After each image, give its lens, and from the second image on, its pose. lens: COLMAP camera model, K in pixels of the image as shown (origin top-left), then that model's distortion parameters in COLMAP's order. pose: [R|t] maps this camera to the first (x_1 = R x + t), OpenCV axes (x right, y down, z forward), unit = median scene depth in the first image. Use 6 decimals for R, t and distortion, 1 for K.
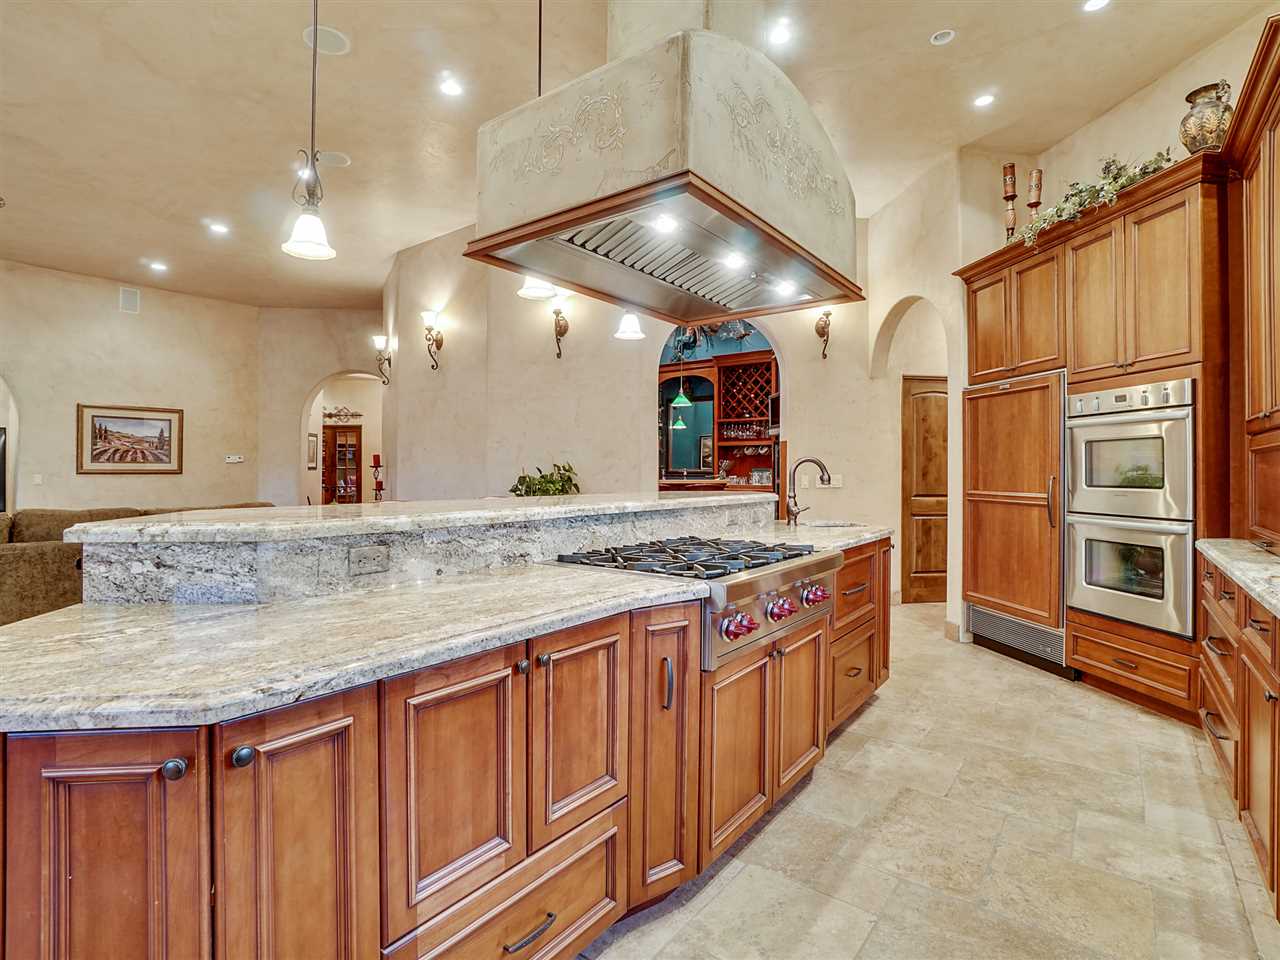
lens RADIAL K [[638.4, 0, 638.6], [0, 638.4, 488.8], [0, 0, 1]] dist [-0.016831, 0.000130]
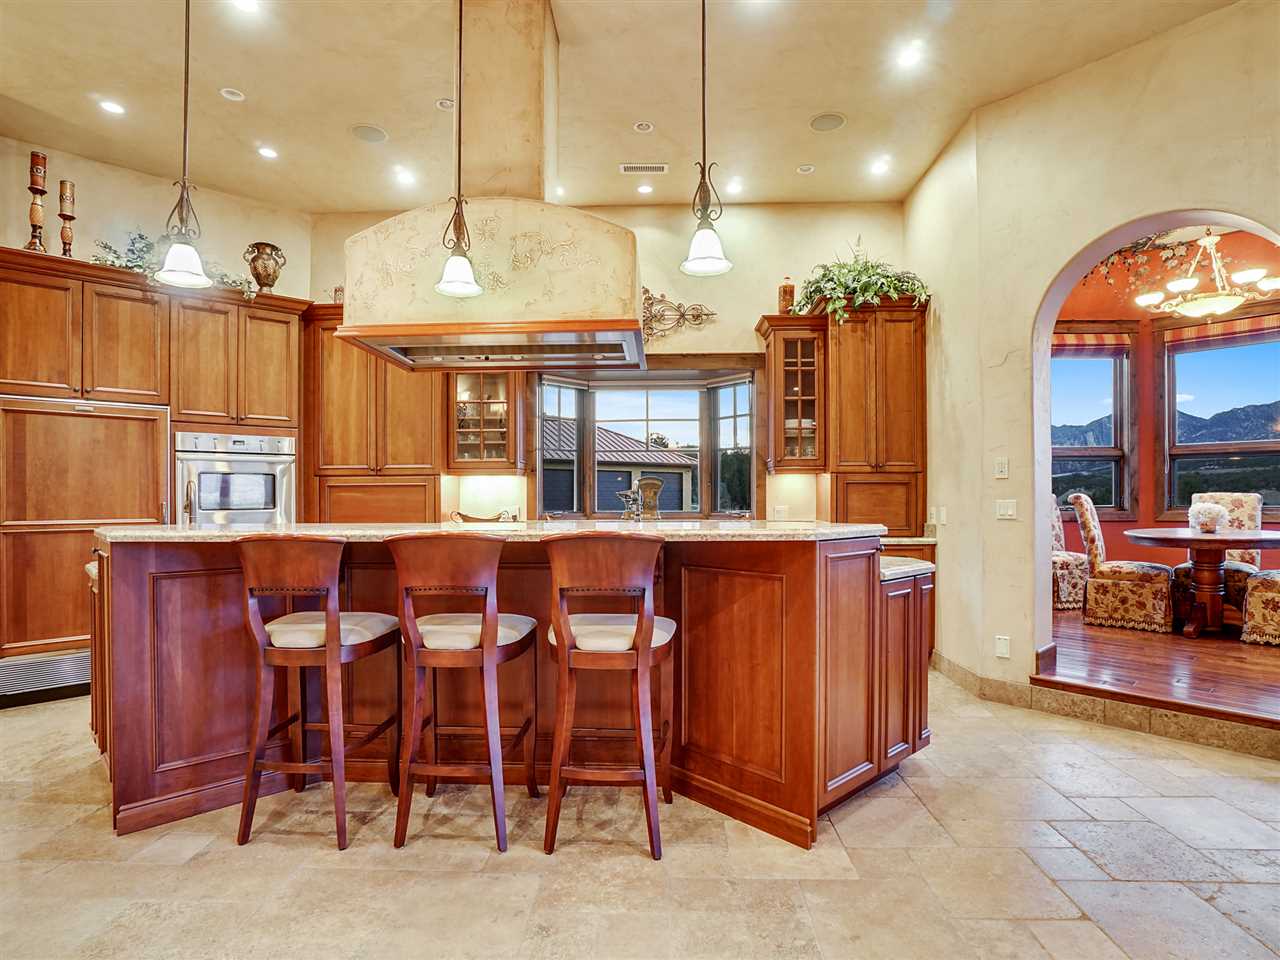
lens RADIAL K [[682.8, 0, 636.2], [0, 682.8, 501.8], [0, 0, 1]] dist [-0.063454, 0.024756]
pose [[-0.561750, -0.007098, 0.827276, -0.860484], [0.020715, 0.999529, 0.022642, -0.035167], [-0.827048, 0.029856, -0.561339, 1.101747]]
